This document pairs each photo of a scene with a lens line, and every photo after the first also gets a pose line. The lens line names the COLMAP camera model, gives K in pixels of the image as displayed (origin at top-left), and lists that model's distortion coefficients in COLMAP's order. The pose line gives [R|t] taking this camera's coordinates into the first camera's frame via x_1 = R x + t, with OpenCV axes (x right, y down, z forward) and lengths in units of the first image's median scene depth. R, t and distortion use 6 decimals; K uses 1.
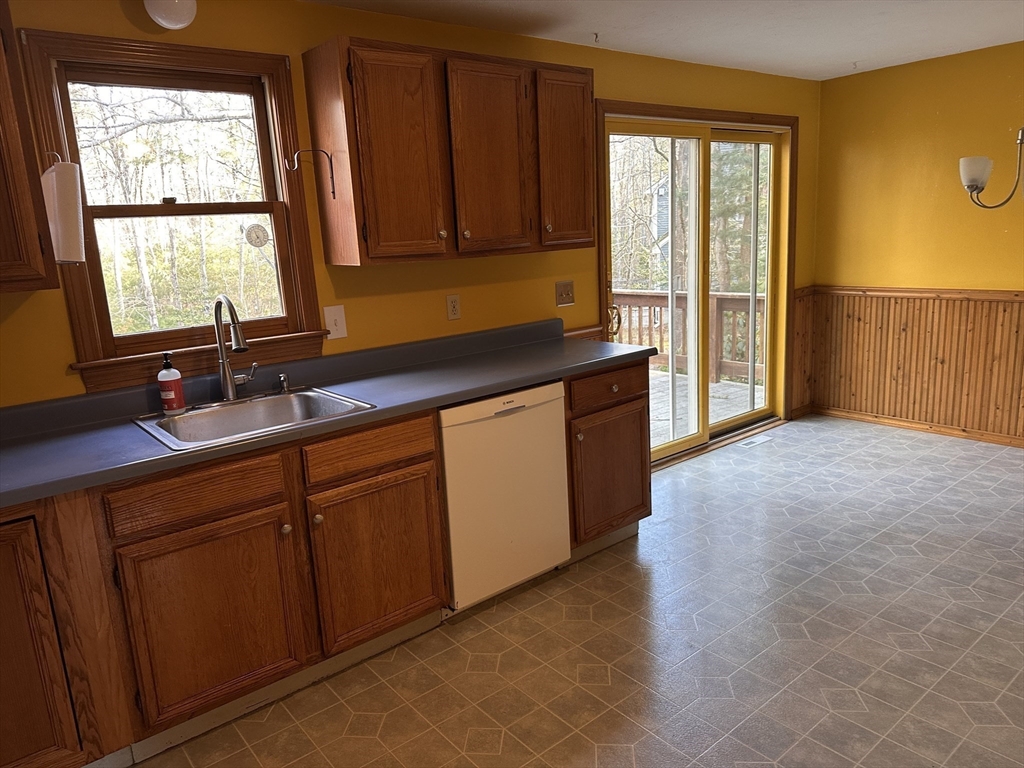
lens RADIAL K [[714.1, 0, 512.0], [0, 714.1, 384.0], [0, 0, 1]] dist [0.105978, -0.159448]
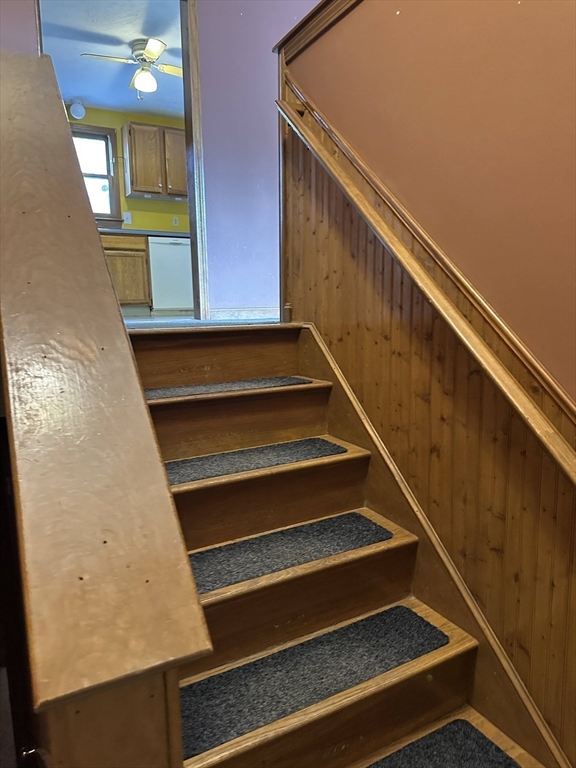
lens RADIAL K [[535.5, 0, 288.0], [0, 535.5, 384.0], [0, 0, 1]] dist [0.105978, -0.159448]
pose [[0.981931, 0.059841, -0.179530, 0.955320], [-0.070613, 0.996029, -0.054214, 0.757904], [0.175573, 0.065912, 0.982257, -1.167397]]
